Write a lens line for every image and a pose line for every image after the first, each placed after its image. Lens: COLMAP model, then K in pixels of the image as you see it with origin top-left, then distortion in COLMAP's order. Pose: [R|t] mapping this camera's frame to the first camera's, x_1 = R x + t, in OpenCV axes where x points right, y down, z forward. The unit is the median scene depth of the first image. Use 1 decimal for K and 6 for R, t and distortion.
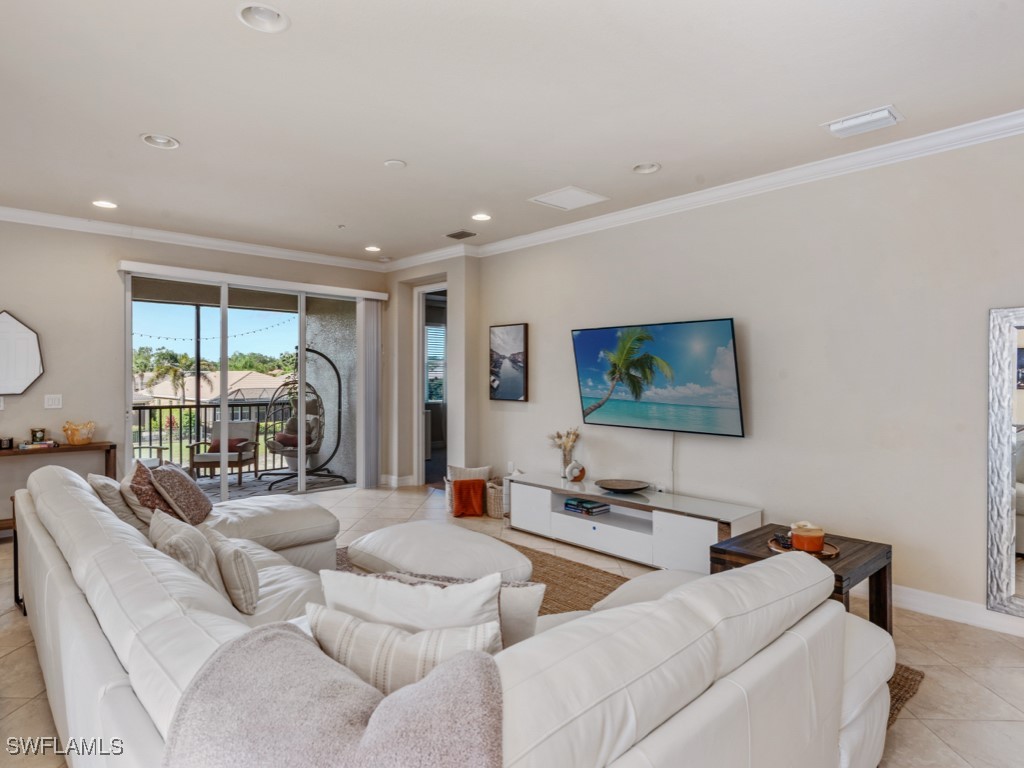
lens RADIAL K [[589.4, 0, 515.6], [0, 589.4, 379.1], [0, 0, 1]] dist [0.007251, 0.000718]
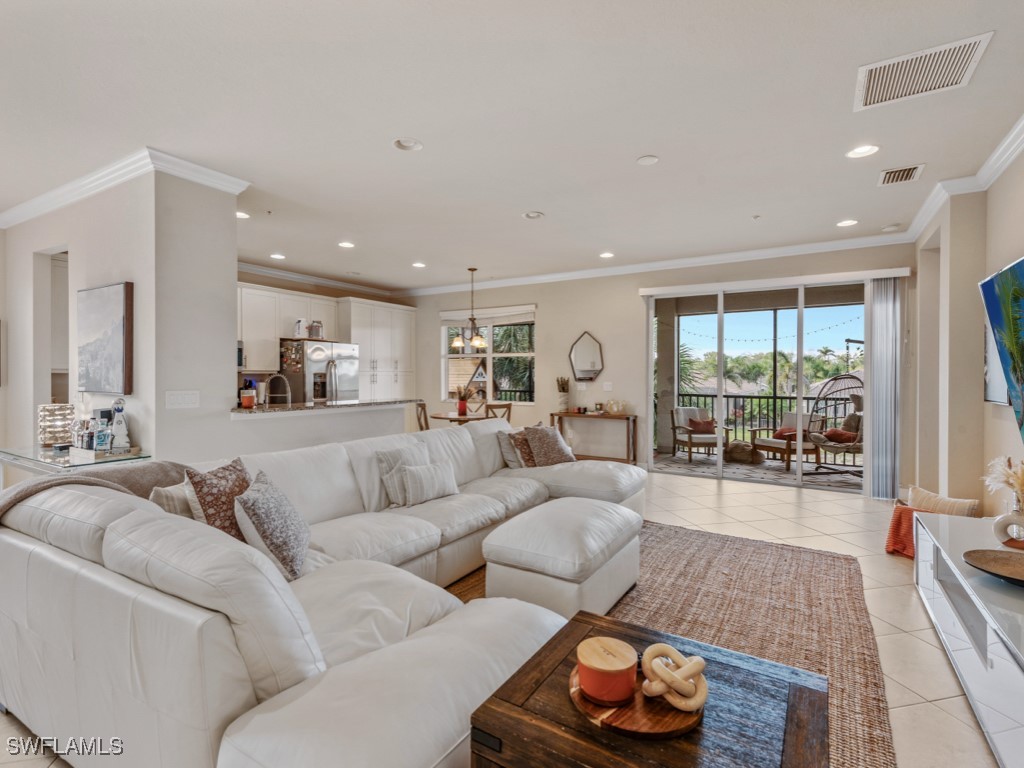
lens RADIAL K [[508.4, 0, 512.9], [0, 508.4, 390.1], [0, 0, 1]] dist [-0.000128, 0.000075]
pose [[0.267077, 0.027458, -0.963284, 0.287735], [0.000028, 0.999594, 0.028500, 0.003428], [0.963675, -0.007639, 0.266968, 0.259086]]
